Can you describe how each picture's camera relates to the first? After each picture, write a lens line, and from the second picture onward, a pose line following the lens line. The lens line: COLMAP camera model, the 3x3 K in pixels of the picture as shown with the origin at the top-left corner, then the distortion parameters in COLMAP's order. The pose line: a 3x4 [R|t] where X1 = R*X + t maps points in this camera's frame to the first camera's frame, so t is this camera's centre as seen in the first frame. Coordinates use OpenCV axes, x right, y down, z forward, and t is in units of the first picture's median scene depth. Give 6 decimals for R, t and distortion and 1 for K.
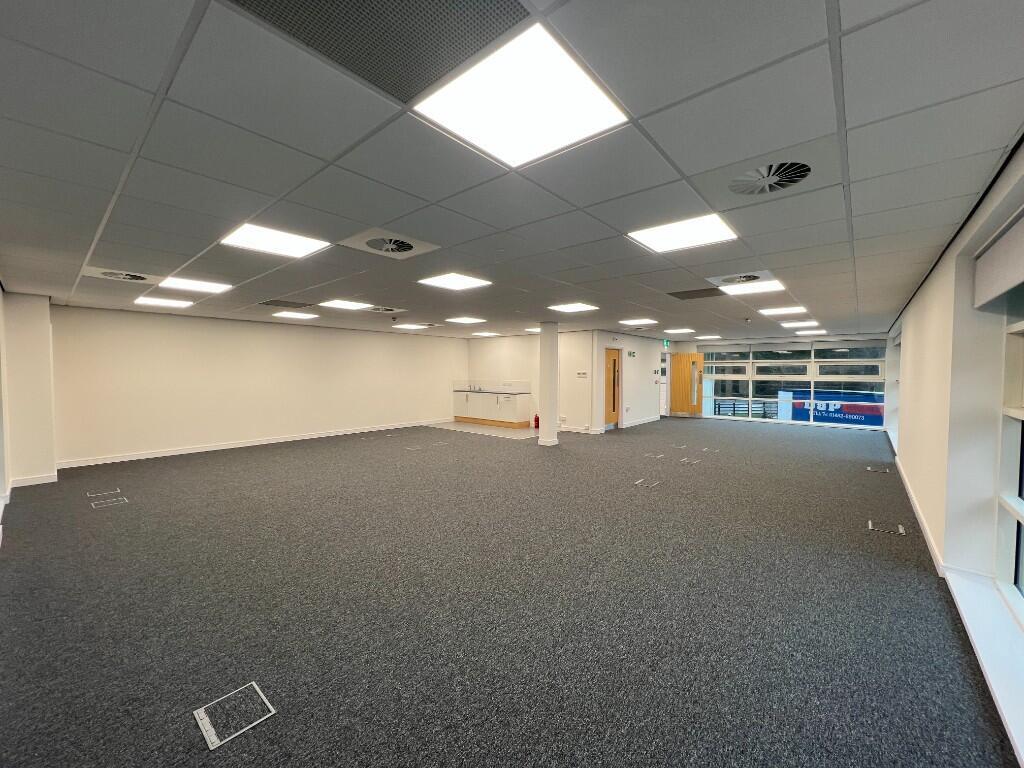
lens RADIAL K [[409.3, 0, 506.4], [0, 409.3, 384.9], [0, 0, 1]] dist [-0.002769, -0.000001]
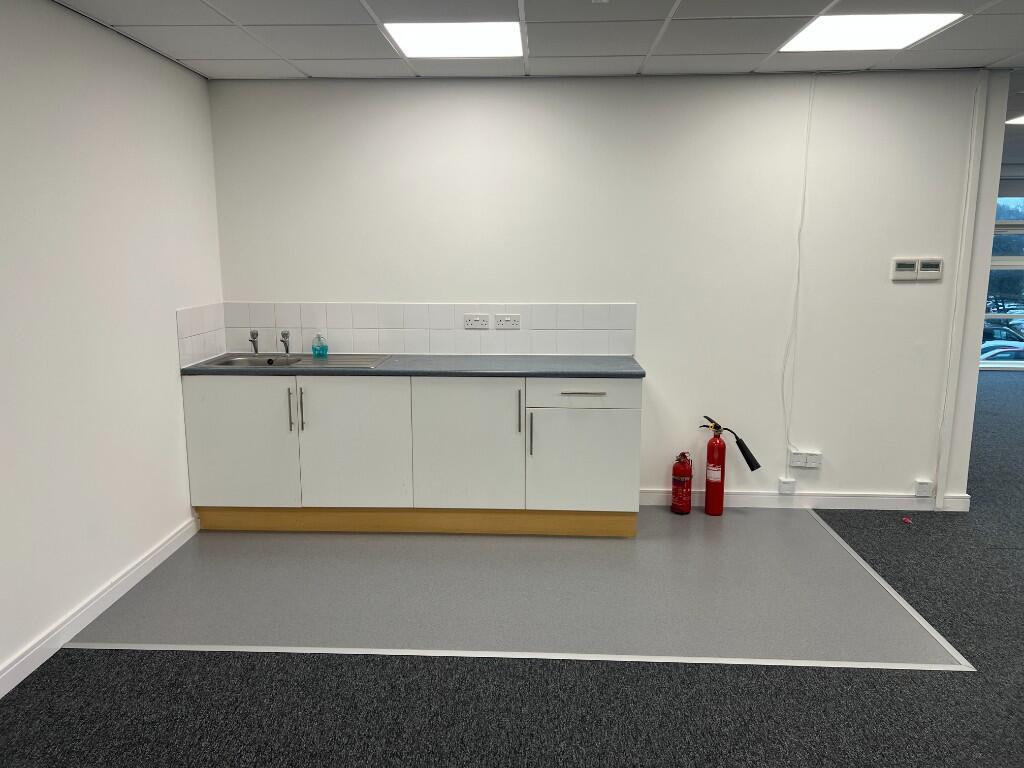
lens RADIAL K [[770.6, 0, 516.0], [0, 770.6, 385.2], [0, 0, 1]] dist [0.010751, -0.011273]
pose [[0.775852, -0.116548, 0.620056, -0.230150], [0.021434, 0.987091, 0.158718, -0.029817], [-0.630550, -0.109852, 0.768335, 0.680295]]
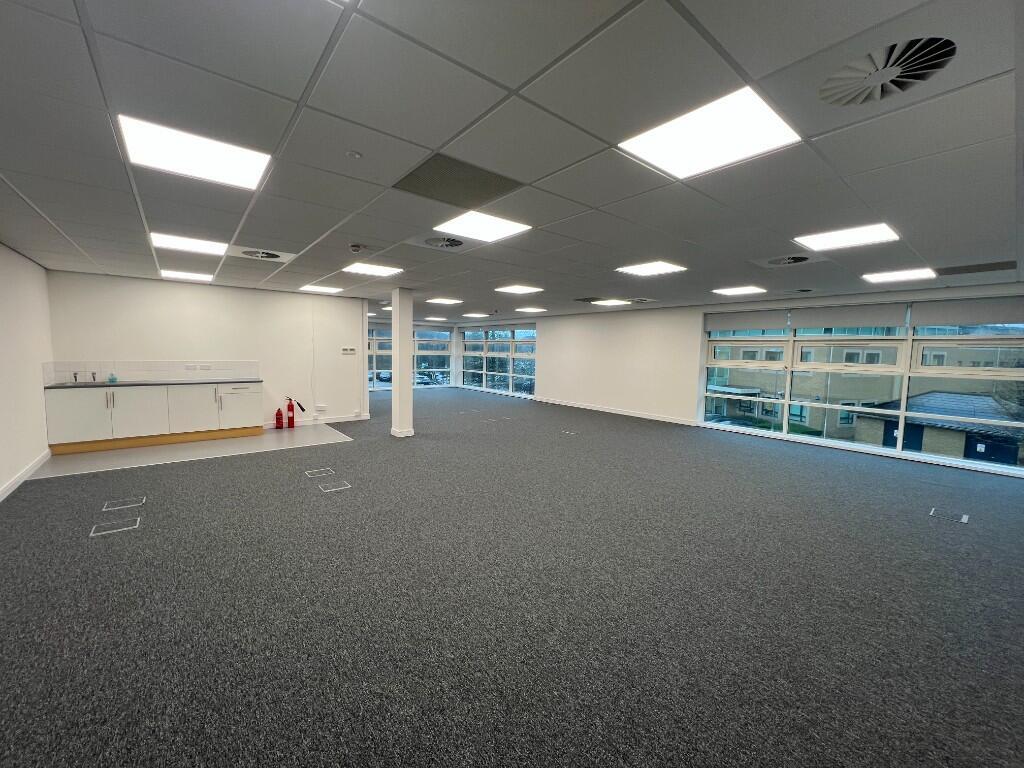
lens RADIAL K [[409.3, 0, 512.4], [0, 409.3, 380.4], [0, 0, 1]] dist [-0.002769, -0.000001]
pose [[0.182145, -0.074589, 0.980438, -0.472281], [0.006087, 0.997185, 0.074732, -0.022665], [-0.983253, -0.007645, 0.182087, 0.458366]]
